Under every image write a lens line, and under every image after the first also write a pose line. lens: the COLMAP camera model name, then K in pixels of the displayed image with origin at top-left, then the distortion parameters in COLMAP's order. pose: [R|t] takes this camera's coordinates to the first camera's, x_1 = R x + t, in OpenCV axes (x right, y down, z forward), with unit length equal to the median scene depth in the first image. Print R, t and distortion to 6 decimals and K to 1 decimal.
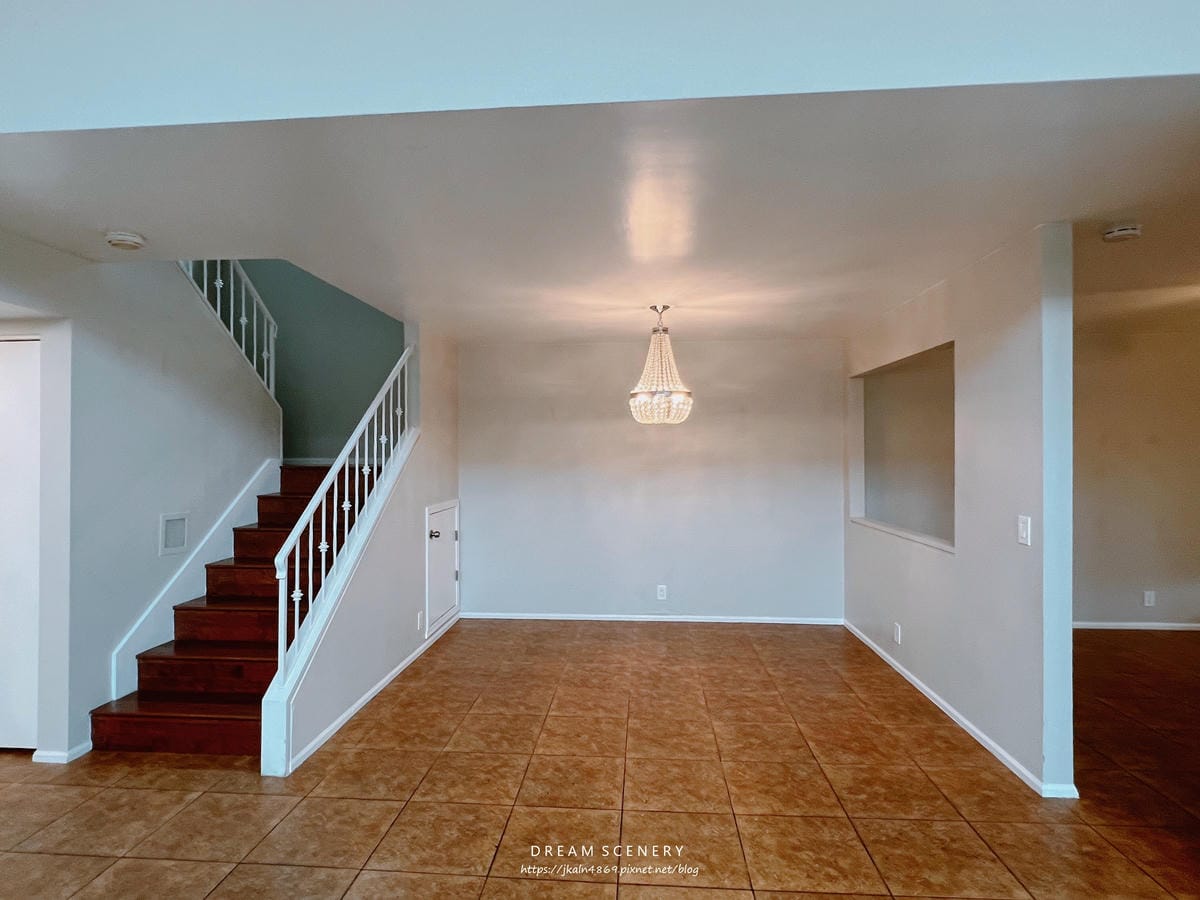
lens RADIAL K [[640.7, 0, 600.0], [0, 640.7, 450.0], [0, 0, 1]] dist [-0.000750, -0.001553]
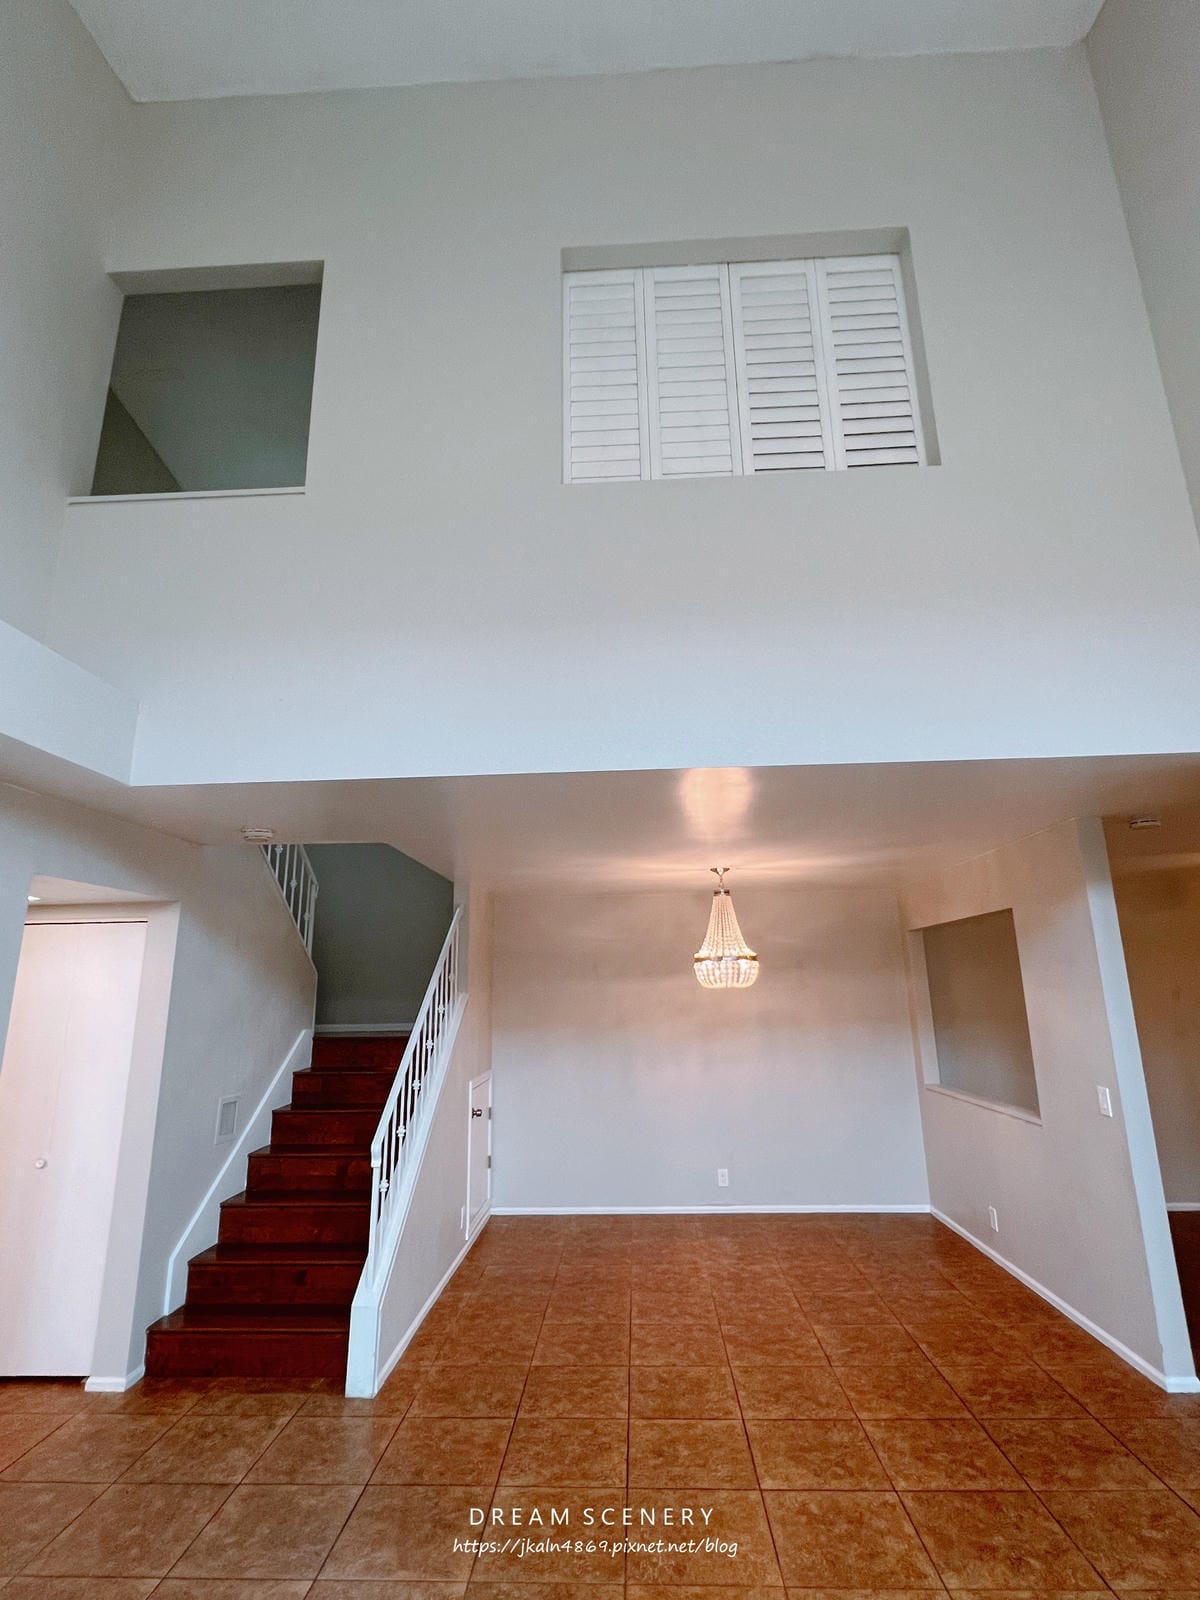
lens RADIAL K [[789.4, 0, 605.4], [0, 789.4, 792.5], [0, 0, 1]] dist [-0.000807, 0.000849]
pose [[0.999365, -0.004839, 0.035290, -0.169724], [0.013208, 0.970447, -0.240952, -0.055608], [-0.033081, 0.241266, 0.969895, -0.299573]]
